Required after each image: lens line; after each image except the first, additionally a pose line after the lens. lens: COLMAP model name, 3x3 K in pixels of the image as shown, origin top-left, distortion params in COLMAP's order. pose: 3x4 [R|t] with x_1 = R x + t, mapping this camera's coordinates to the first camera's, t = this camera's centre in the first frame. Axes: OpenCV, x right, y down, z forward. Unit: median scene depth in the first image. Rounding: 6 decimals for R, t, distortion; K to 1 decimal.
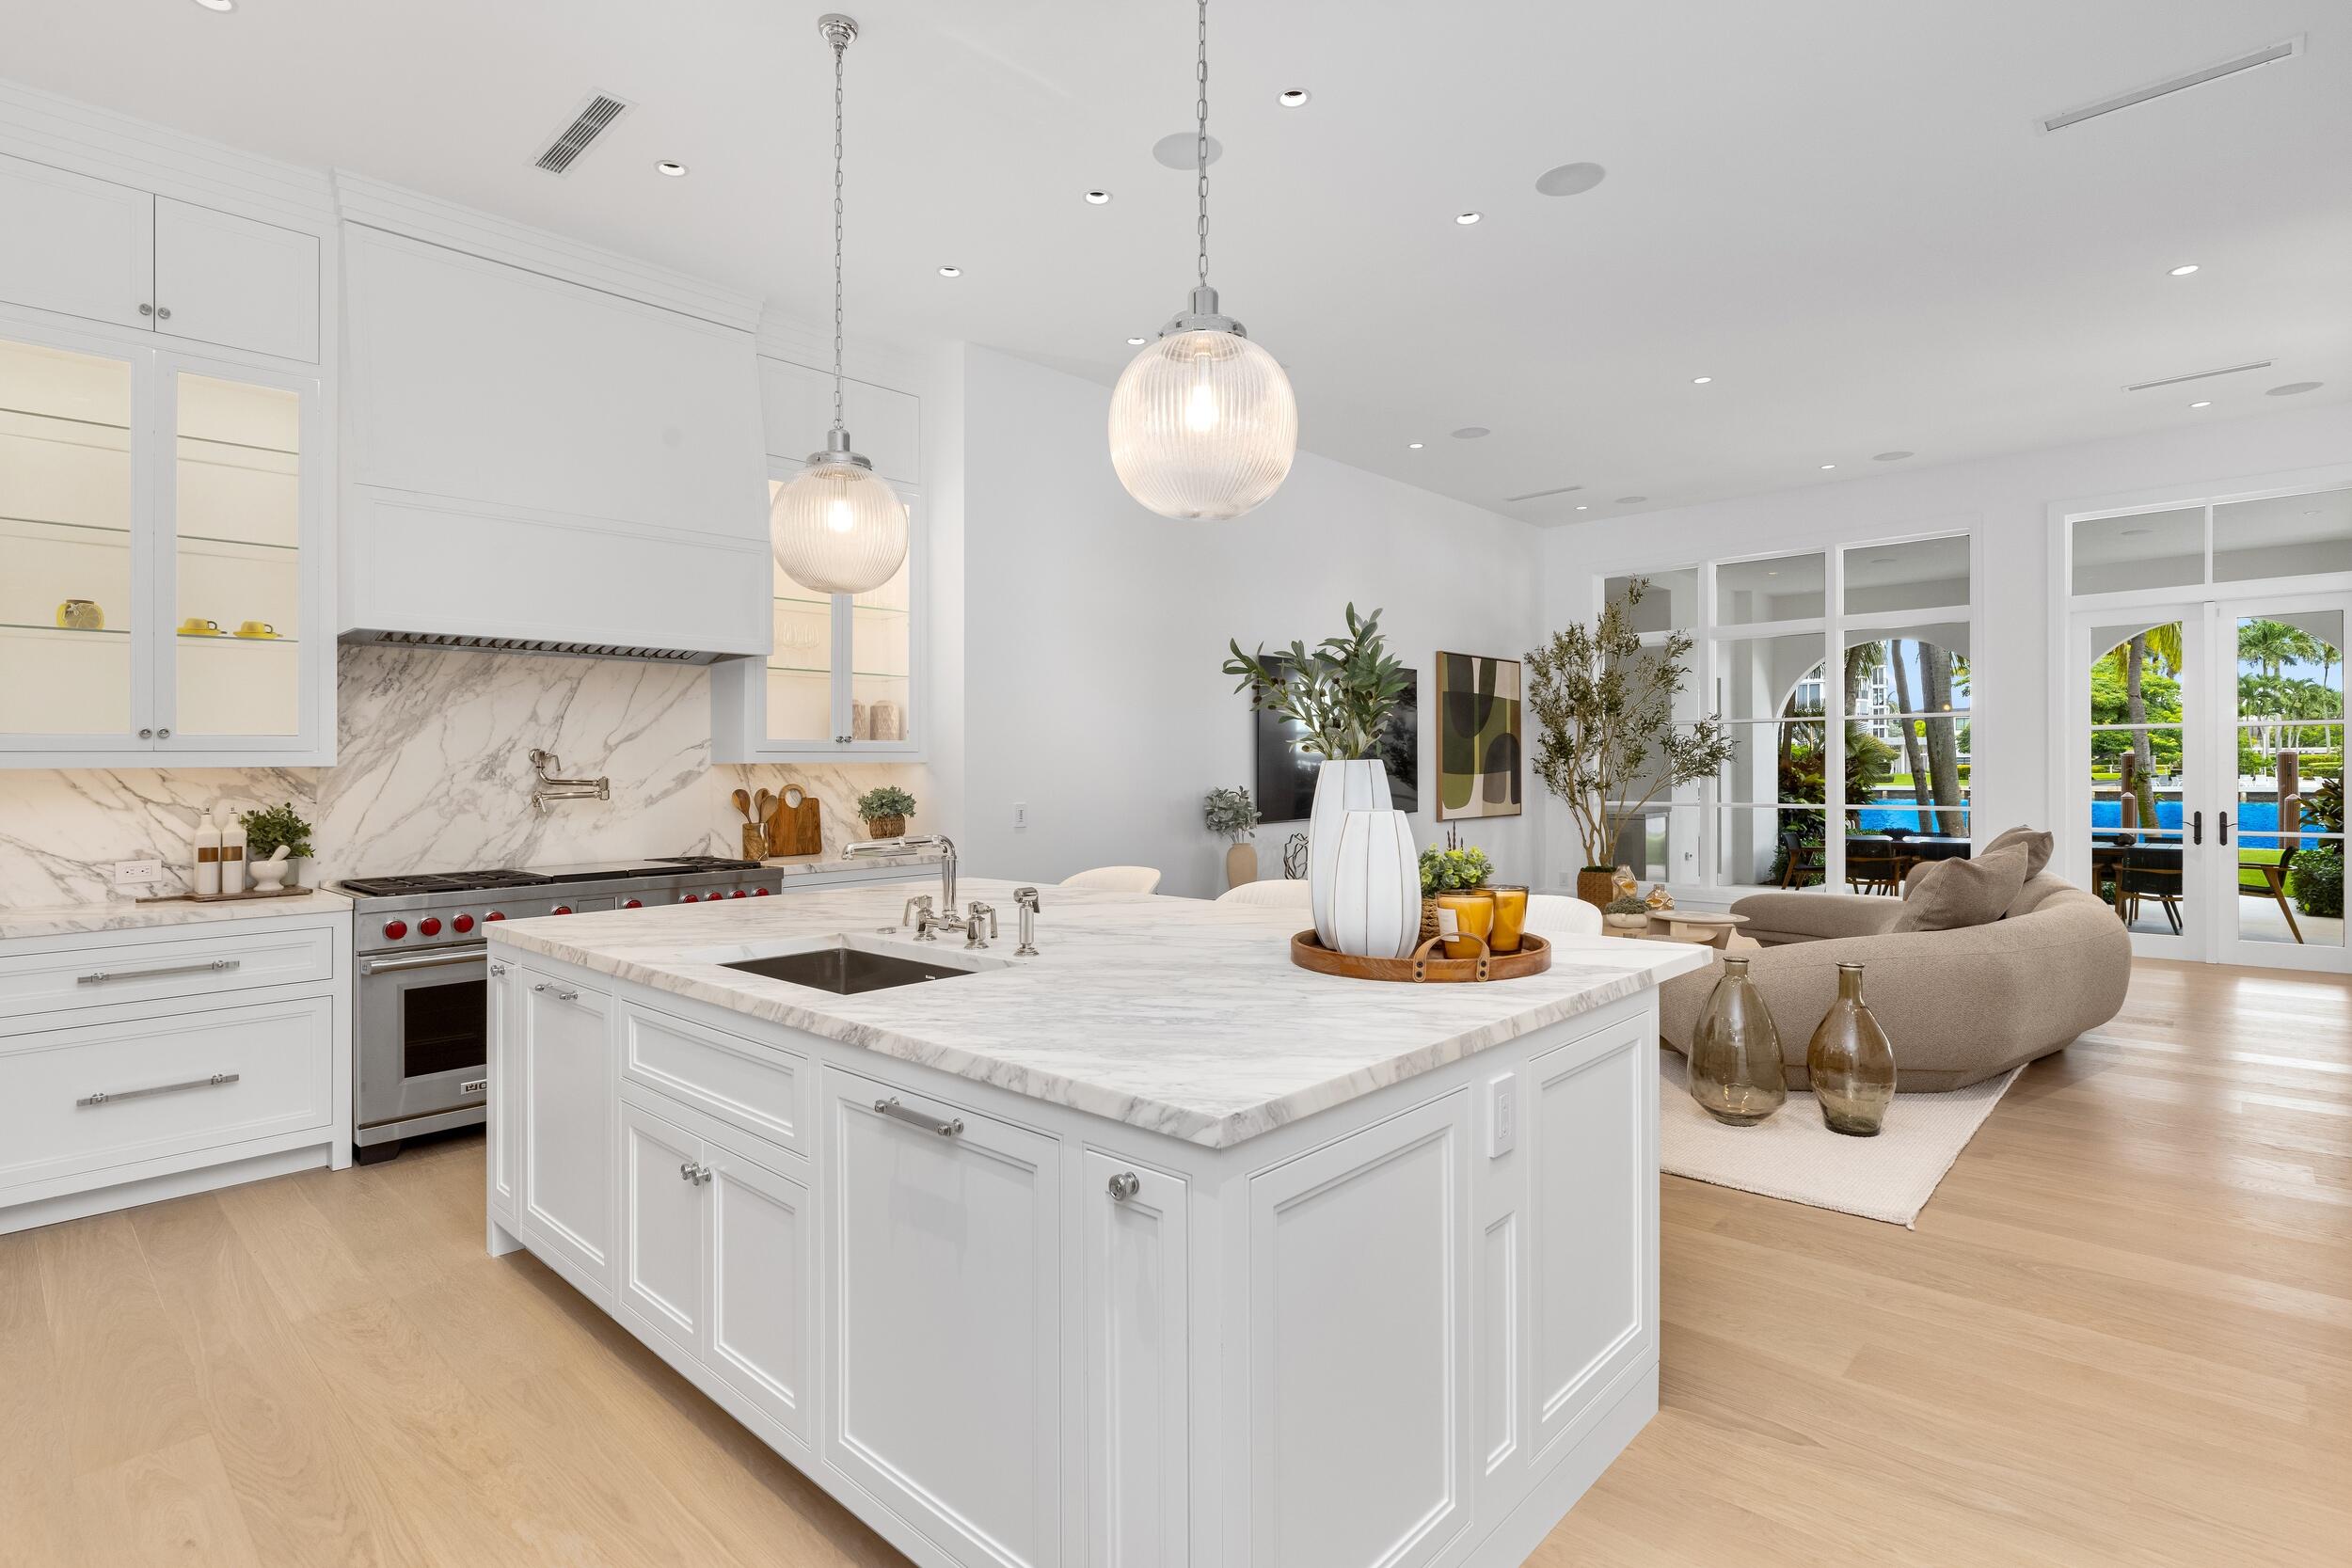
lens RADIAL K [[1145.4, 0, 1176.0], [0, 1145.4, 784.0], [0, 0, 1]] dist [-0.003777, 0.000424]
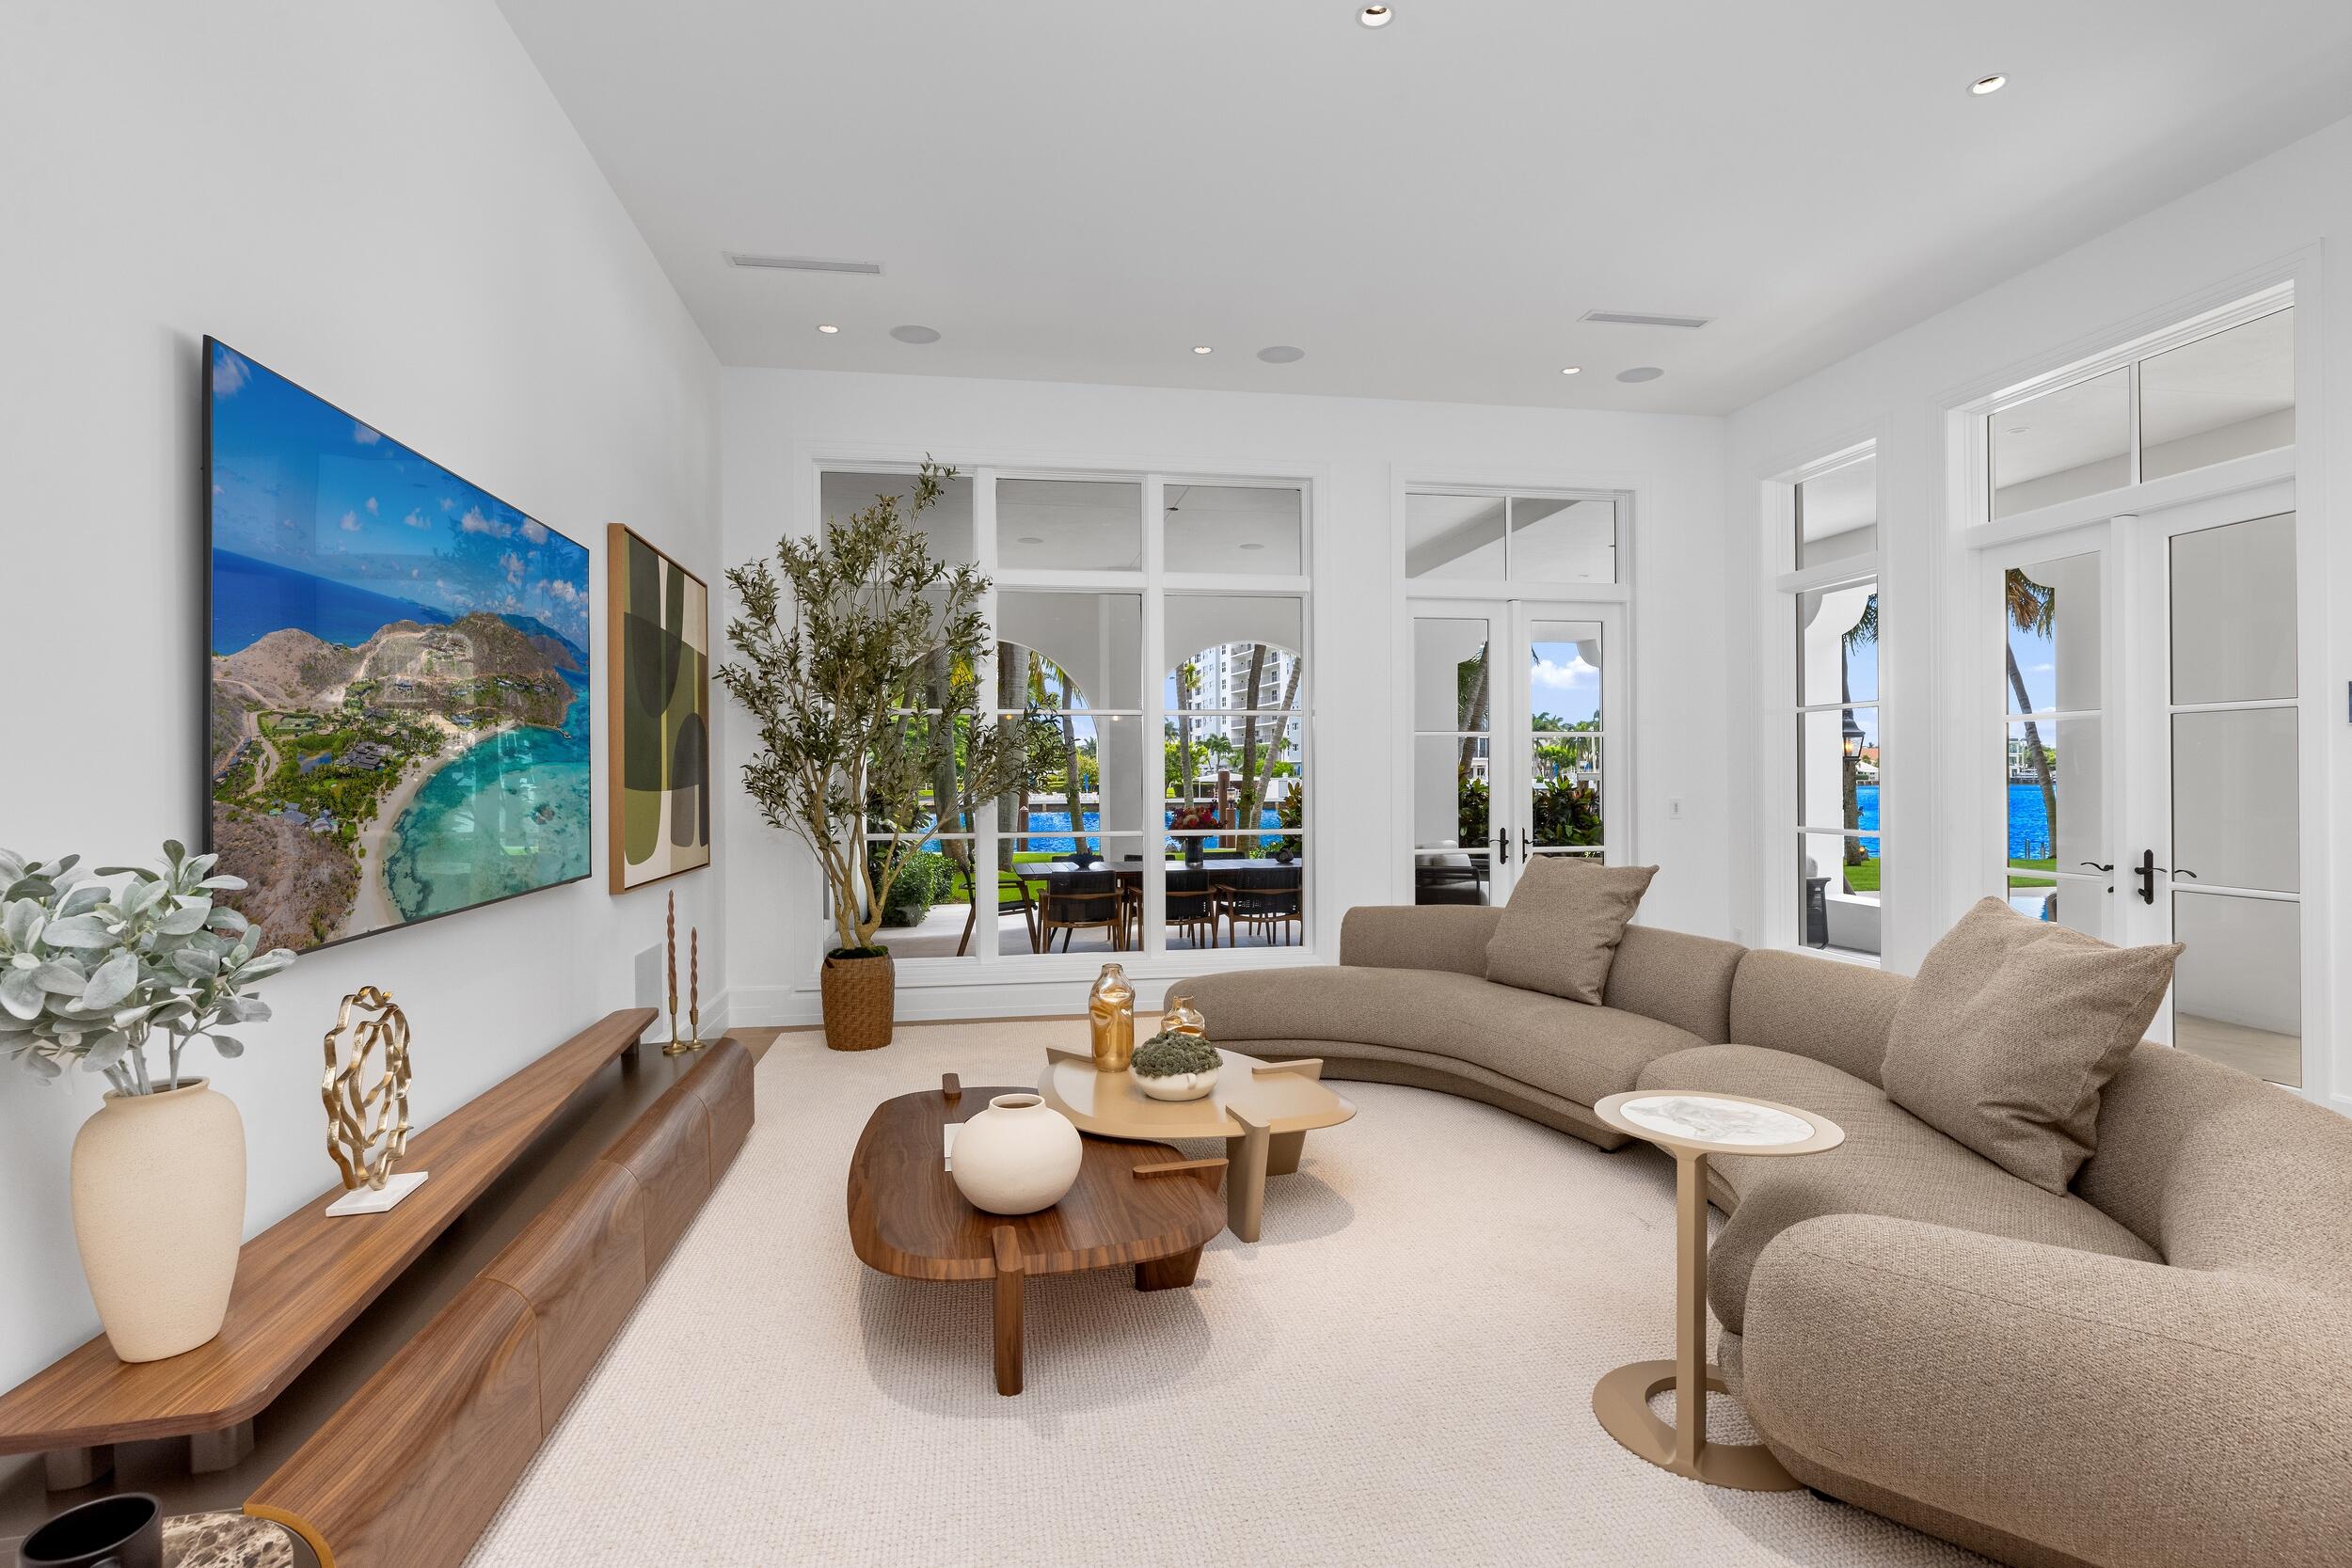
lens RADIAL K [[1145.4, 0, 1176.0], [0, 1145.4, 784.0], [0, 0, 1]] dist [-0.003777, 0.000424]
pose [[0.603124, 0.000561, 0.797648, -0.001352], [0.009375, 0.999926, -0.007792, -0.005225], [-0.797593, 0.012178, 0.603074, 0.519373]]
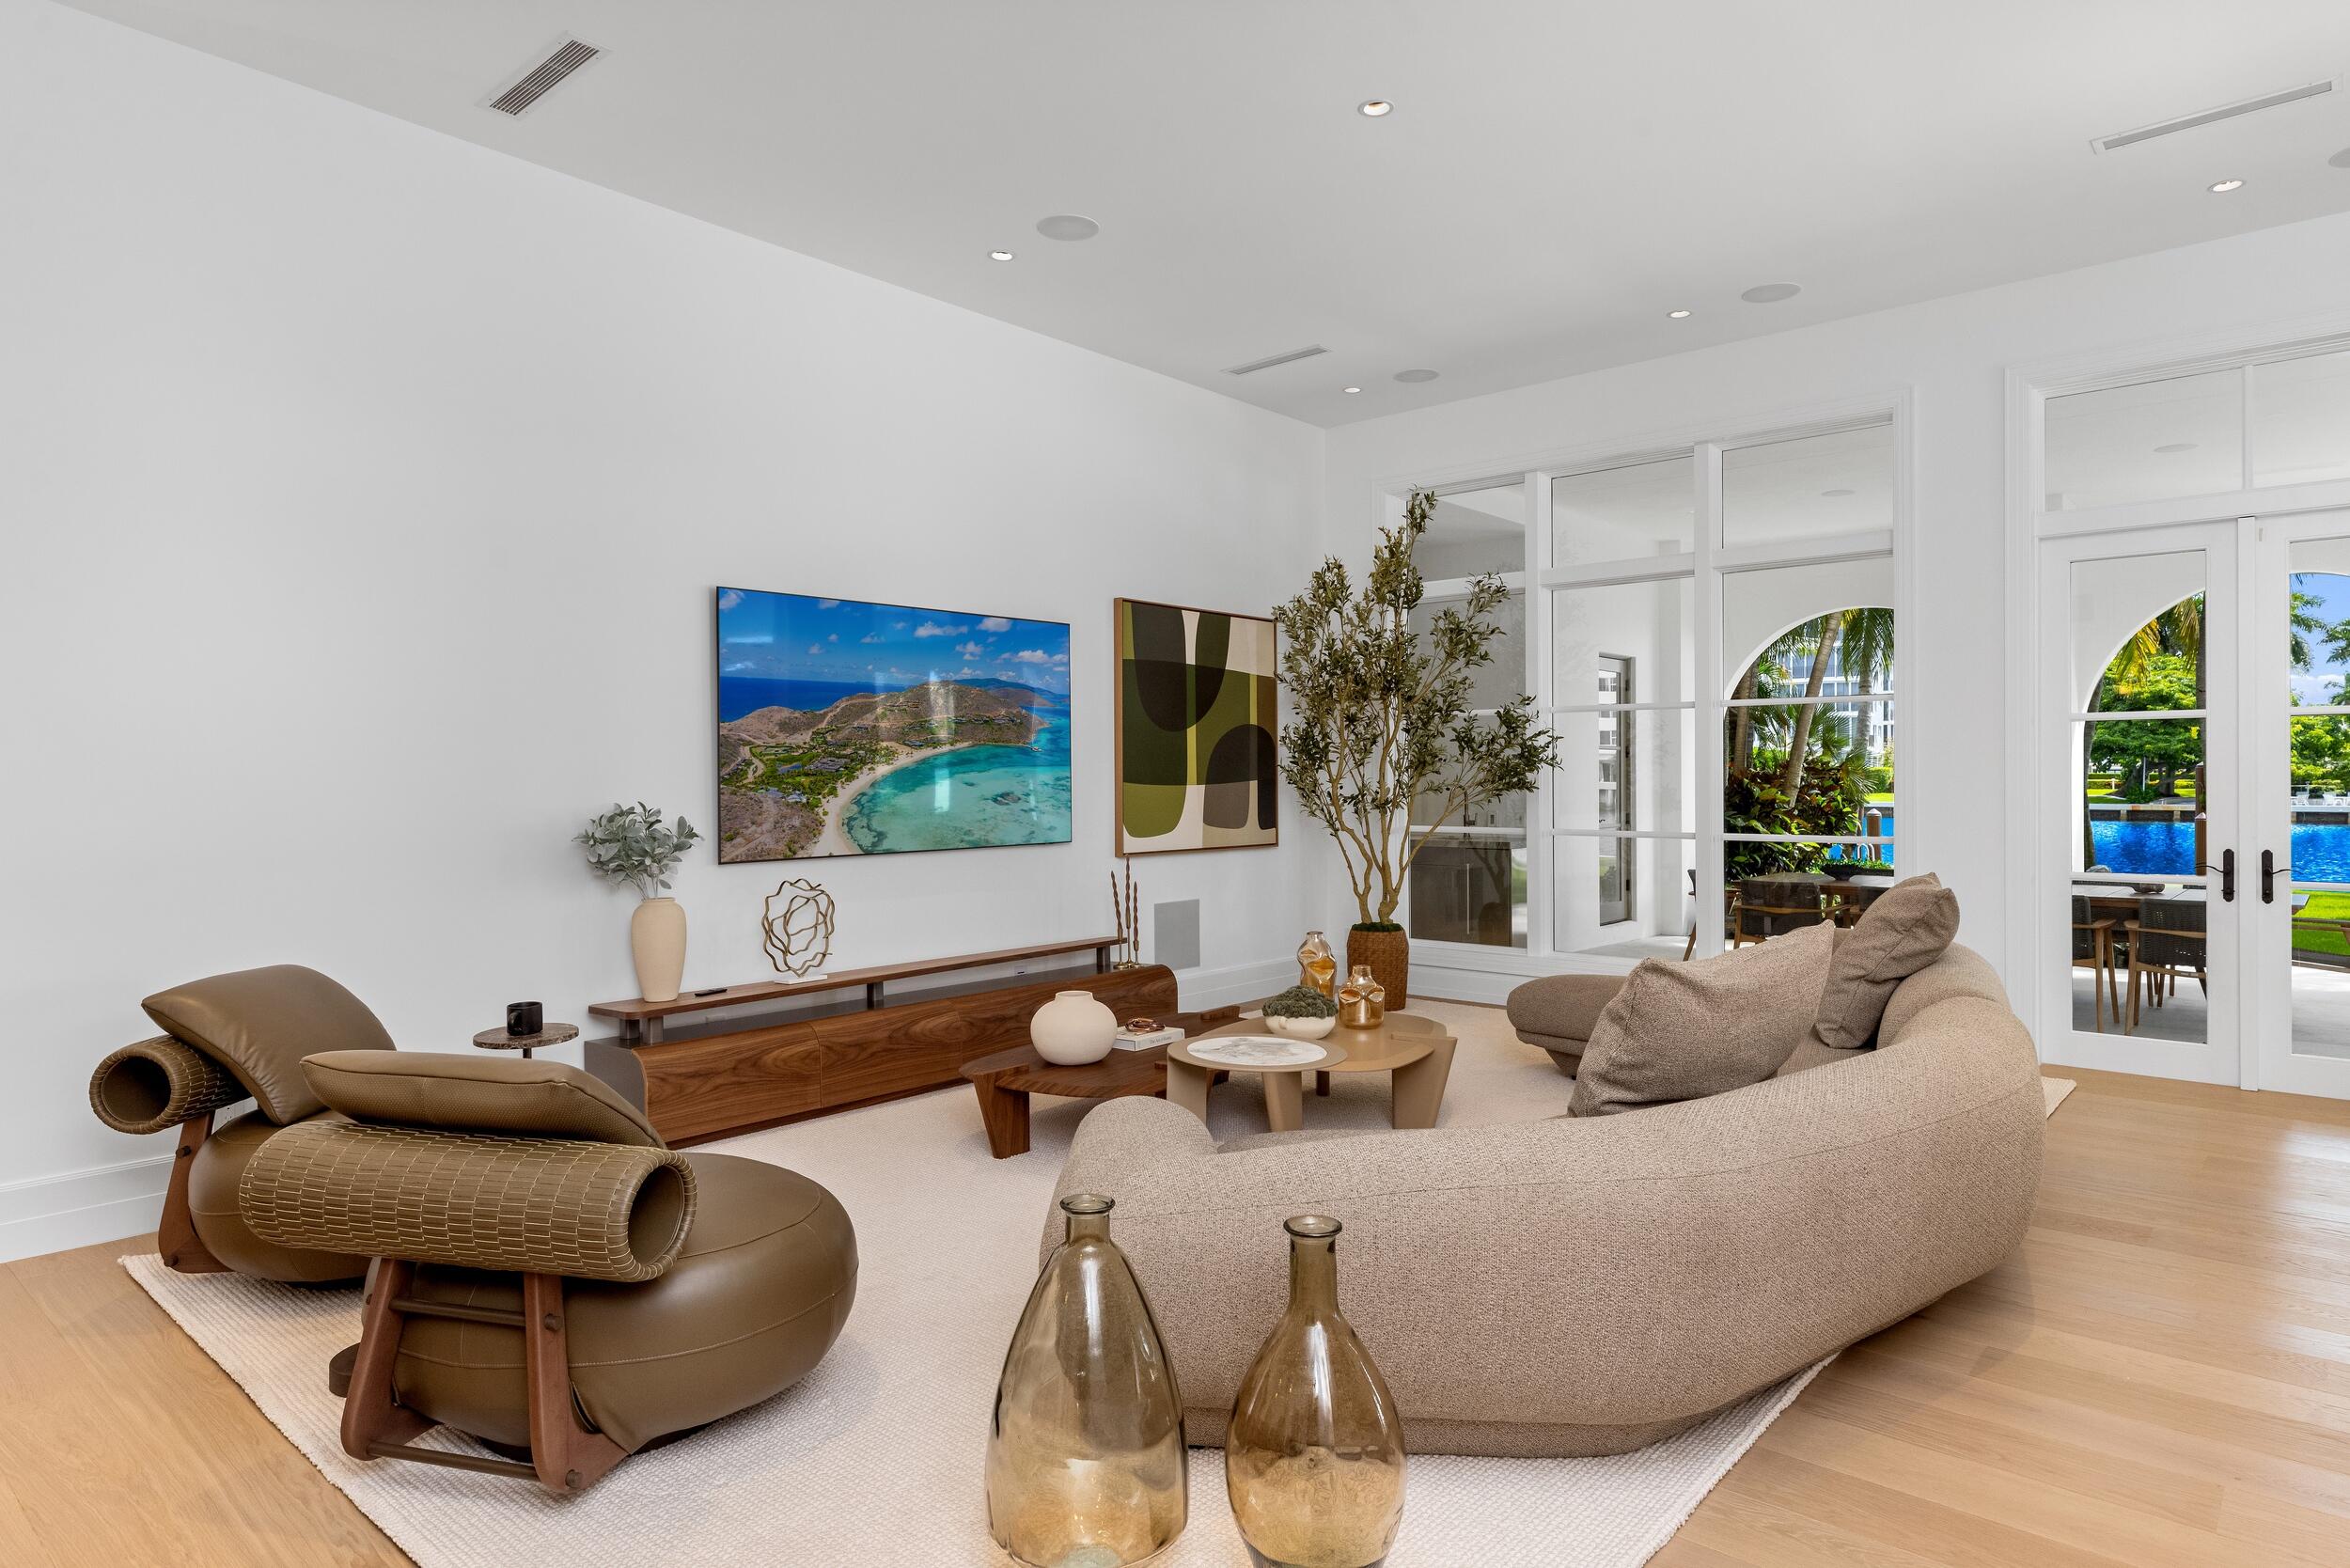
lens RADIAL K [[1342.8, 0, 1175.0], [0, 1342.8, 784.0], [0, 0, 1]] dist [0.007771, -0.001157]
pose [[0.999537, 0.005100, 0.029992, 0.229824], [-0.004842, 0.999950, -0.008695, -0.002163], [-0.030035, 0.008546, 0.999512, 0.215690]]
